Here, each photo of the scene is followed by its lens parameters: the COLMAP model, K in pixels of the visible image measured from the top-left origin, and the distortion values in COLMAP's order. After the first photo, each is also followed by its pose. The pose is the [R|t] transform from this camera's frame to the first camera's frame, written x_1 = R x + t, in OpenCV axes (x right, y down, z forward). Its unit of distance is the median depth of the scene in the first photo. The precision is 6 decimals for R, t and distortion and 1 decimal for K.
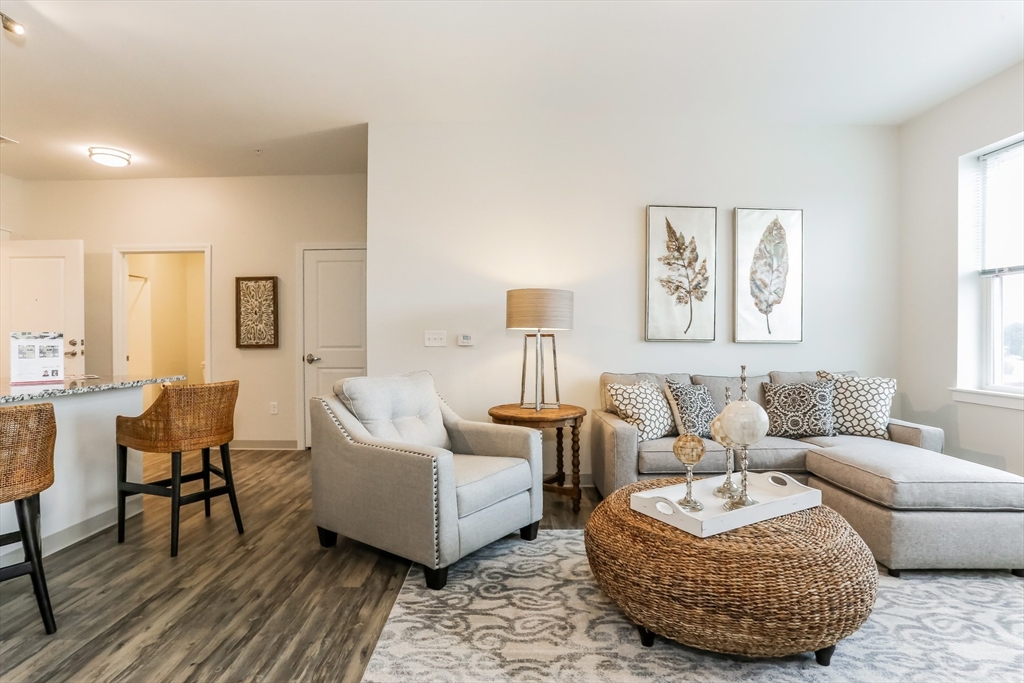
lens RADIAL K [[534.2, 0, 515.8], [0, 534.2, 356.4], [0, 0, 1]] dist [-0.037885, 0.000687]
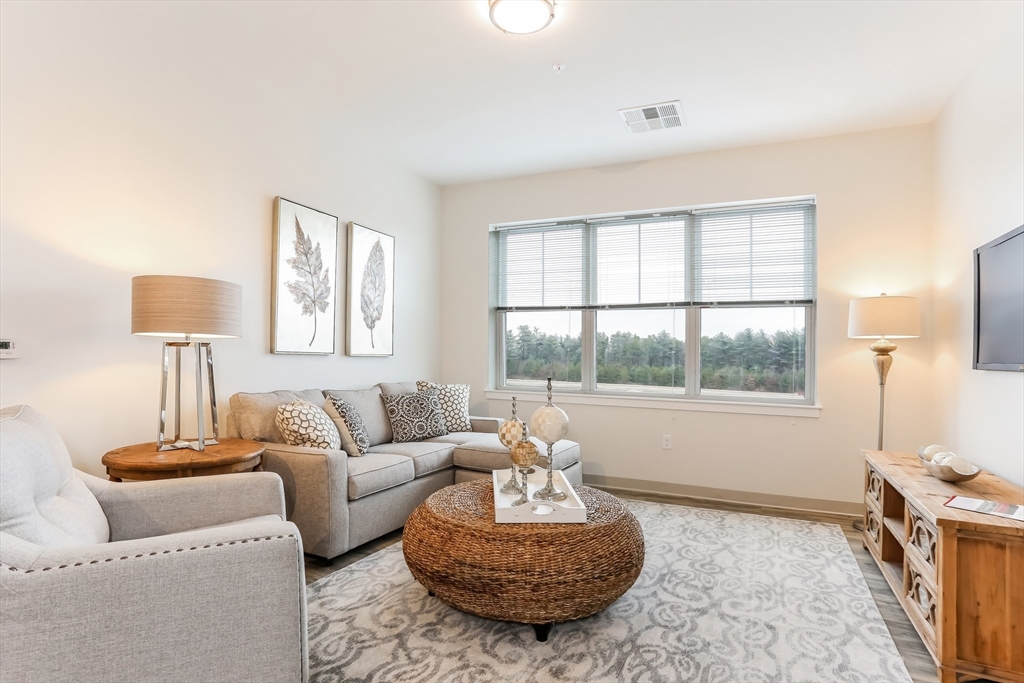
lens RADIAL K [[534.2, 0, 515.8], [0, 534.2, 356.4], [0, 0, 1]] dist [-0.037885, 0.000687]
pose [[0.426395, 0.006307, 0.904515, -0.417074], [0.011143, 0.999863, -0.012225, -0.010213], [-0.904468, 0.015292, 0.426266, 0.323479]]
